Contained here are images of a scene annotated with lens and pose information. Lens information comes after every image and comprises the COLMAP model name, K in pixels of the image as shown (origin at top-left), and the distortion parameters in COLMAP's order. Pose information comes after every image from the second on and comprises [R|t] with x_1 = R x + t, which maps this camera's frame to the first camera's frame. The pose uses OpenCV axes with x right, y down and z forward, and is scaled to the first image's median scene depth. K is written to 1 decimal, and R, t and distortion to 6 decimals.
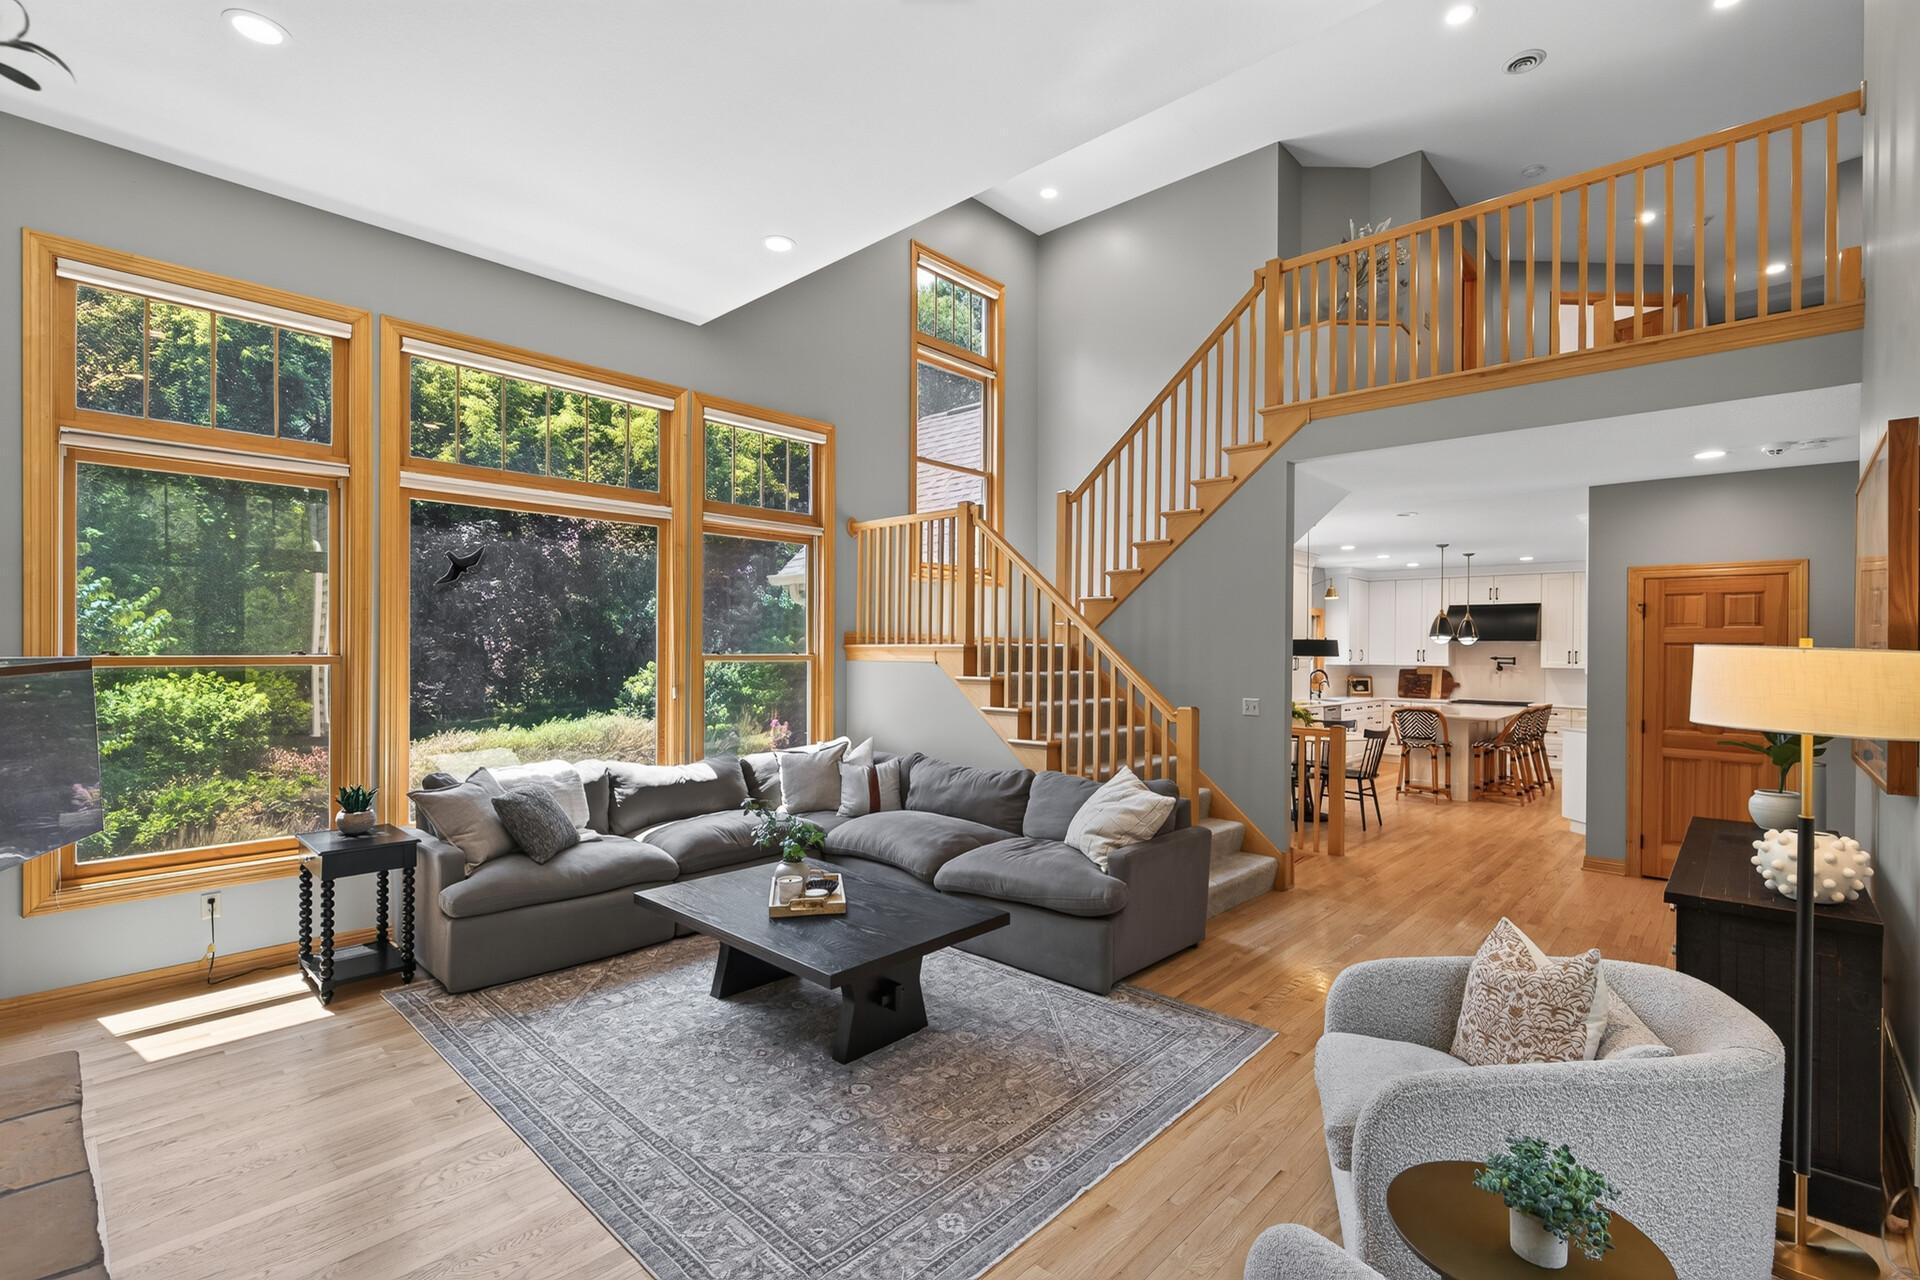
lens RADIAL K [[879.5, 0, 962.0], [0, 879.5, 646.7], [0, 0, 1]] dist [0.002250, 0.001026]
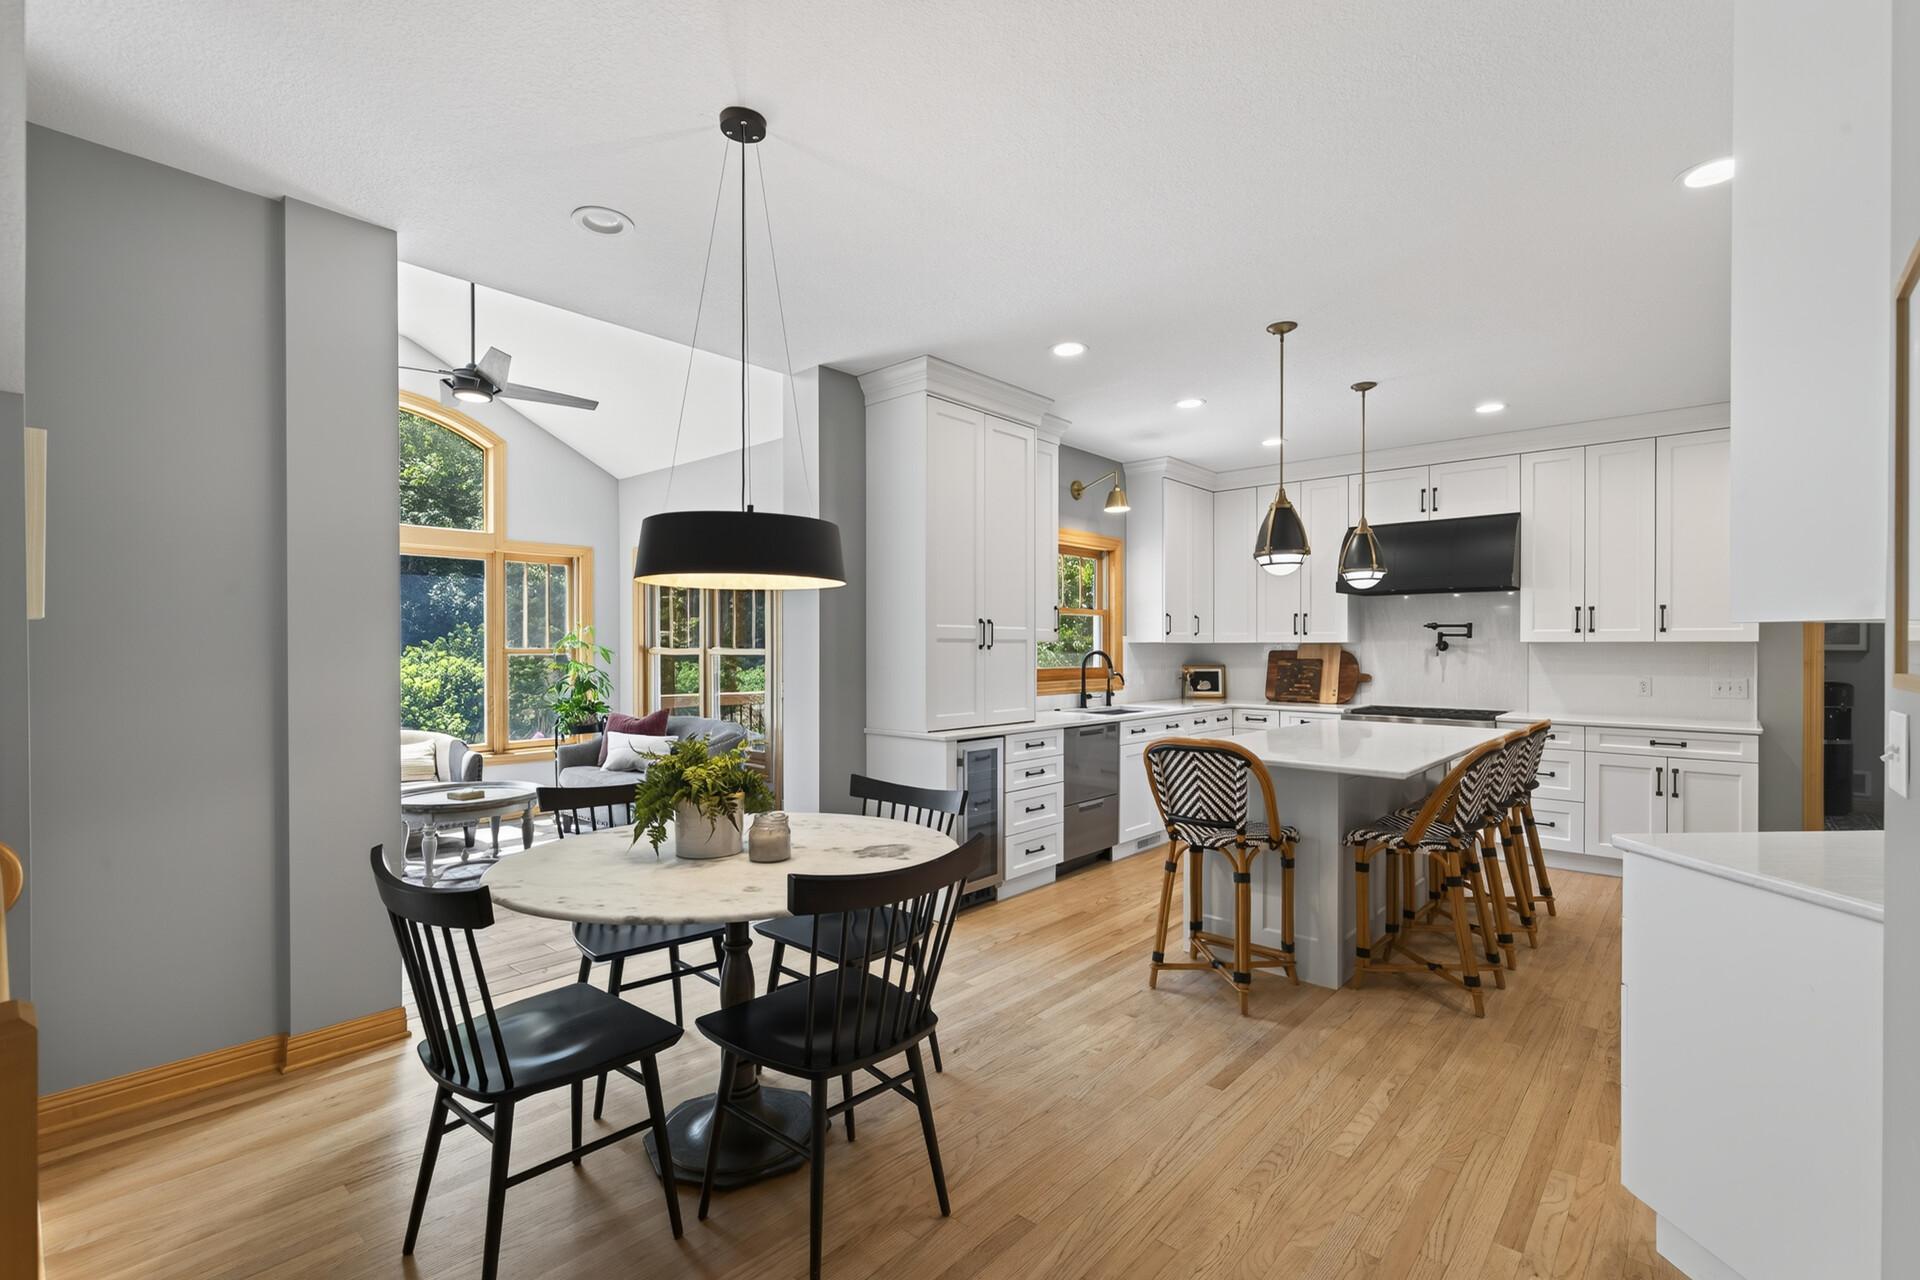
lens RADIAL K [[879.5, 0, 969.9], [0, 879.5, 650.0], [0, 0, 1]] dist [0.002250, 0.001026]
pose [[0.999420, -0.009234, 0.032790, 0.319658], [0.009084, 0.999948, 0.004739, 0.022643], [-0.032832, -0.004438, 0.999451, 0.496367]]
